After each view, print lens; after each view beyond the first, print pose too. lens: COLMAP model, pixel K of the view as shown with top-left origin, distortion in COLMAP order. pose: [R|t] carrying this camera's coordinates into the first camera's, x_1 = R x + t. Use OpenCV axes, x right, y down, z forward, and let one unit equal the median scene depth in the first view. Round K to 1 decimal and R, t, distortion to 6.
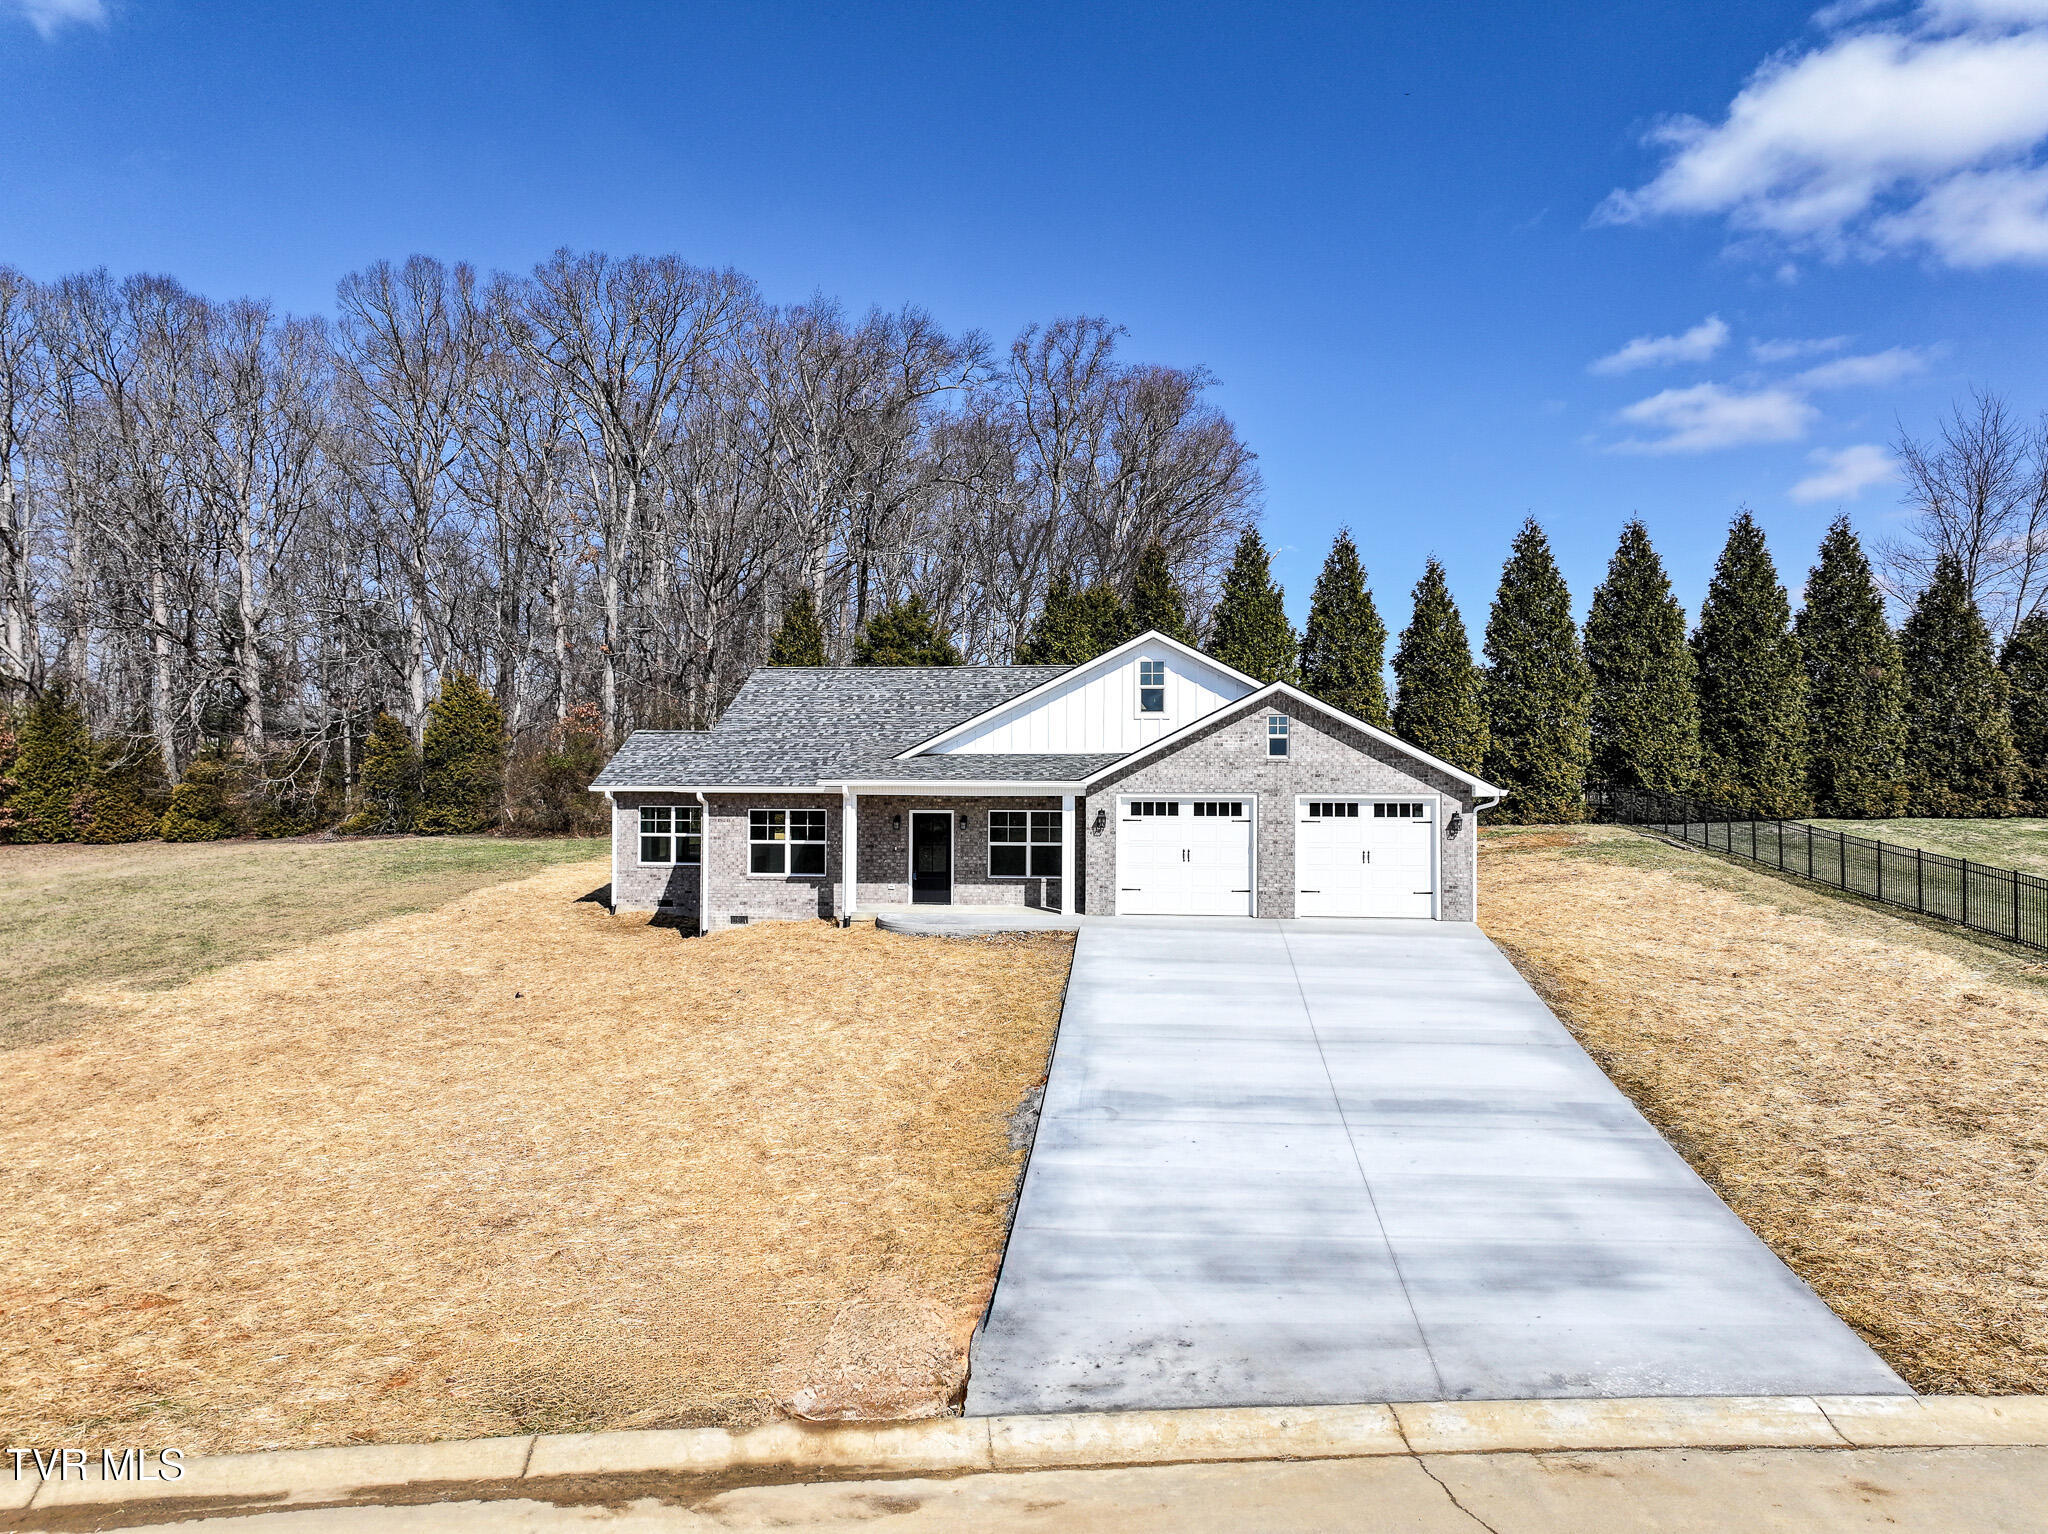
lens RADIAL K [[1439.7, 0, 1034.8], [0, 1439.7, 763.9], [0, 0, 1]] dist [-0.001871, 0.015713]
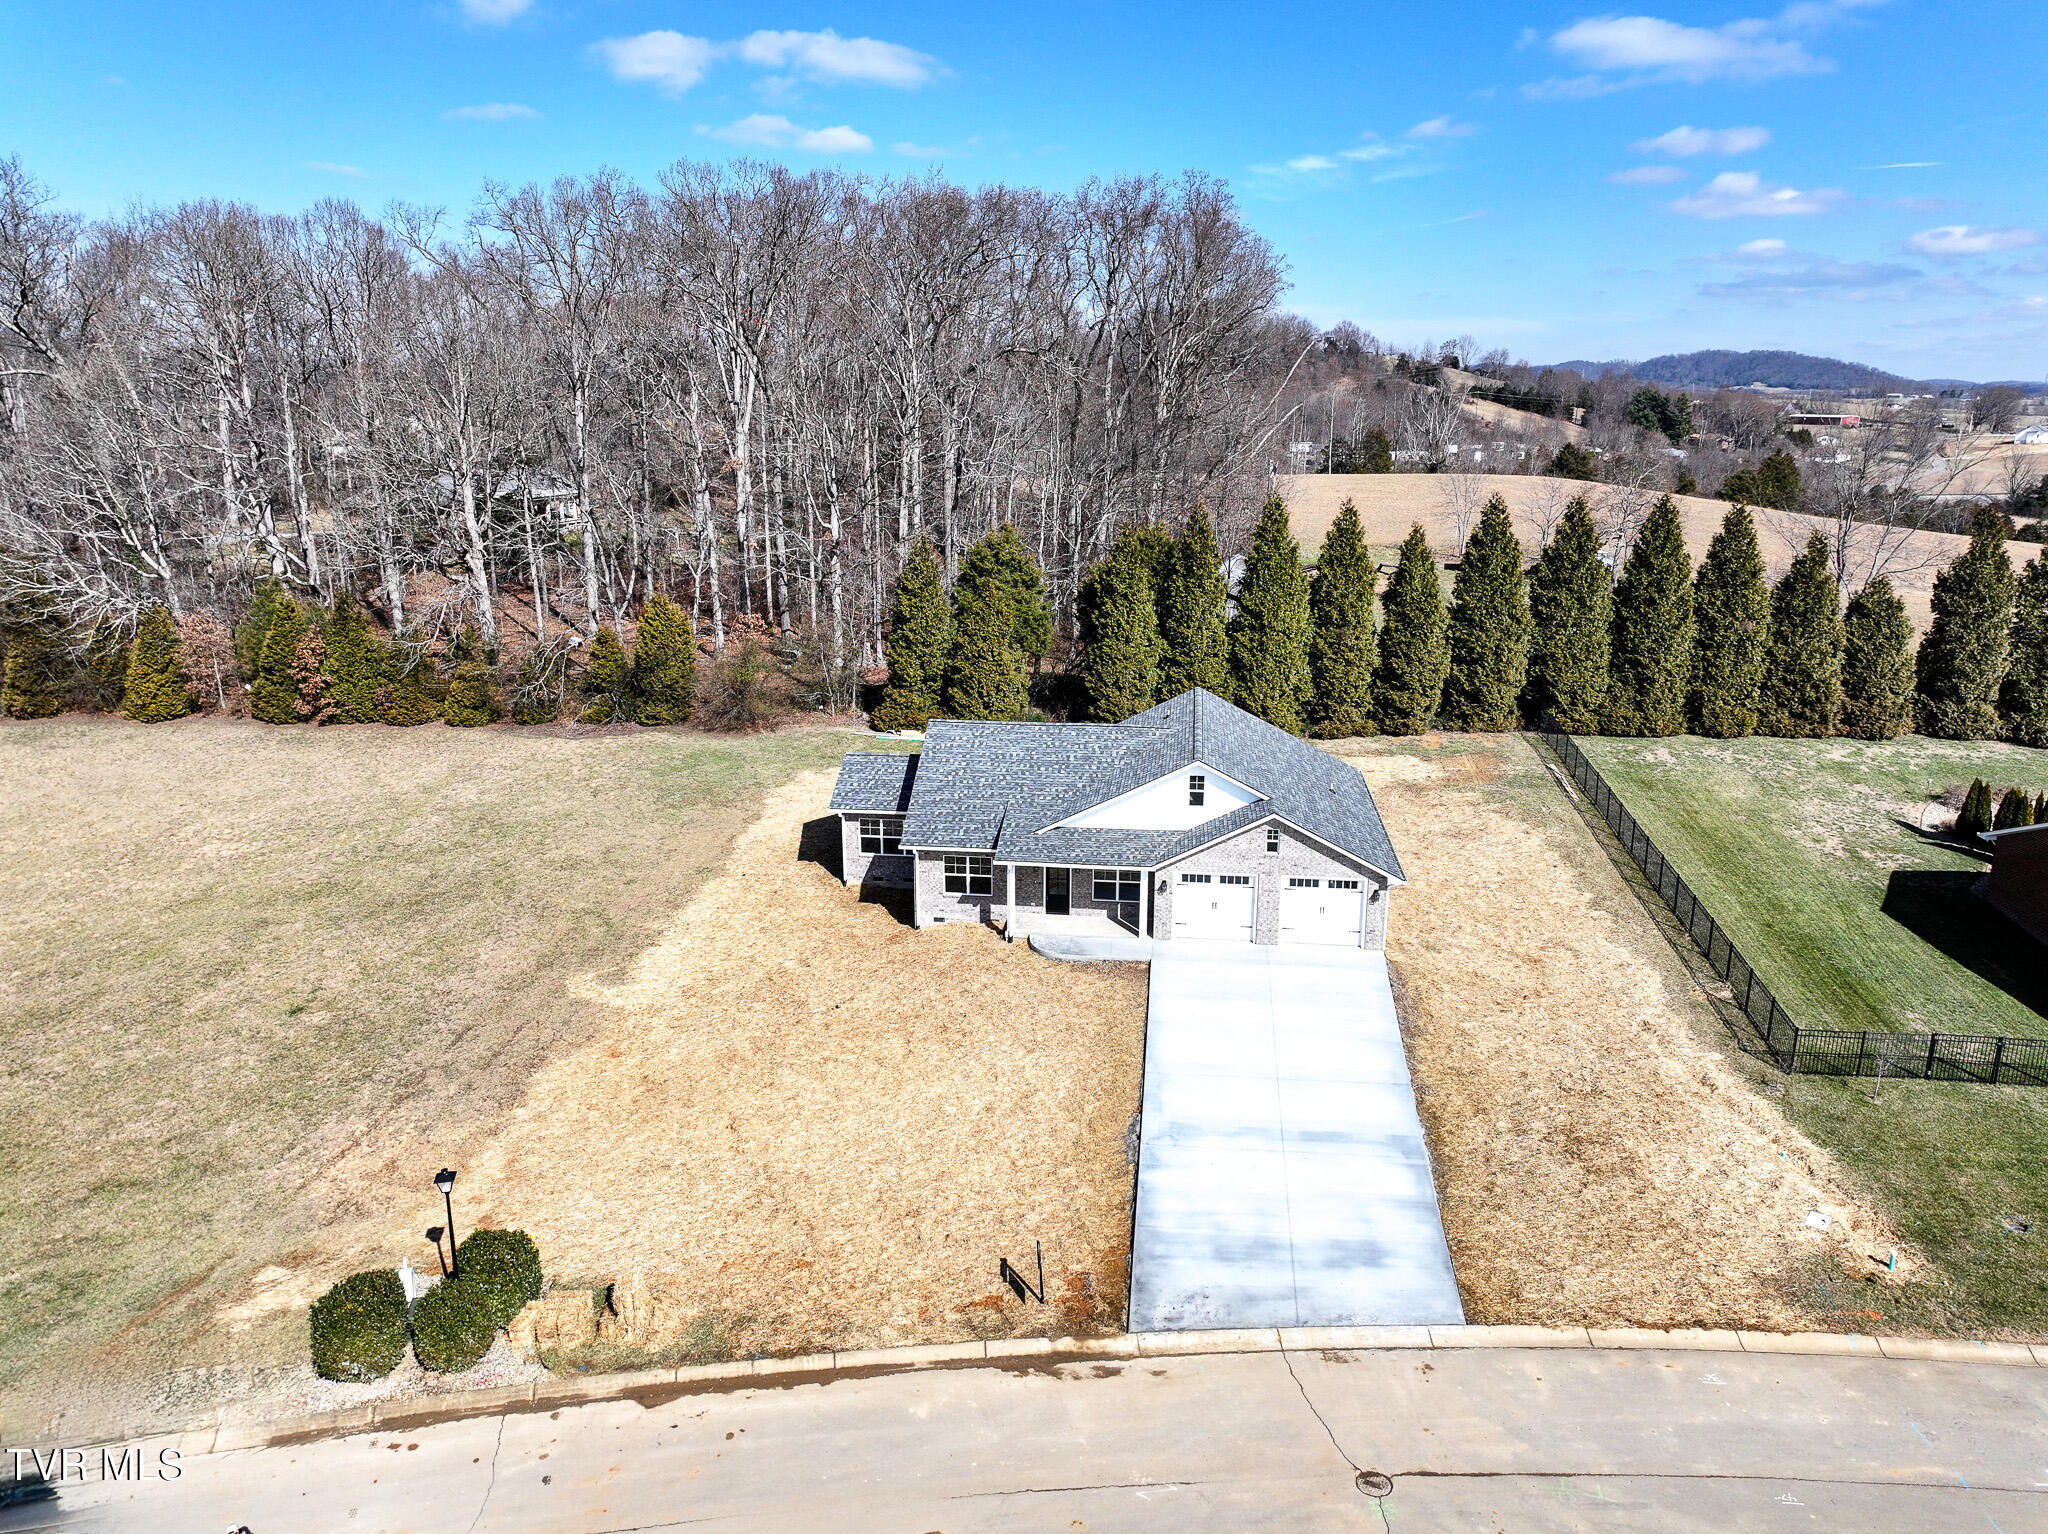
lens RADIAL K [[1439.7, 0, 1036.6], [0, 1439.7, 761.3], [0, 0, 1]] dist [-0.001871, 0.015713]
pose [[0.999824, 0.004091, -0.018308, -0.066965], [0.001004, 0.962856, 0.270015, -0.516652], [0.018732, -0.269986, 0.962682, -0.531941]]
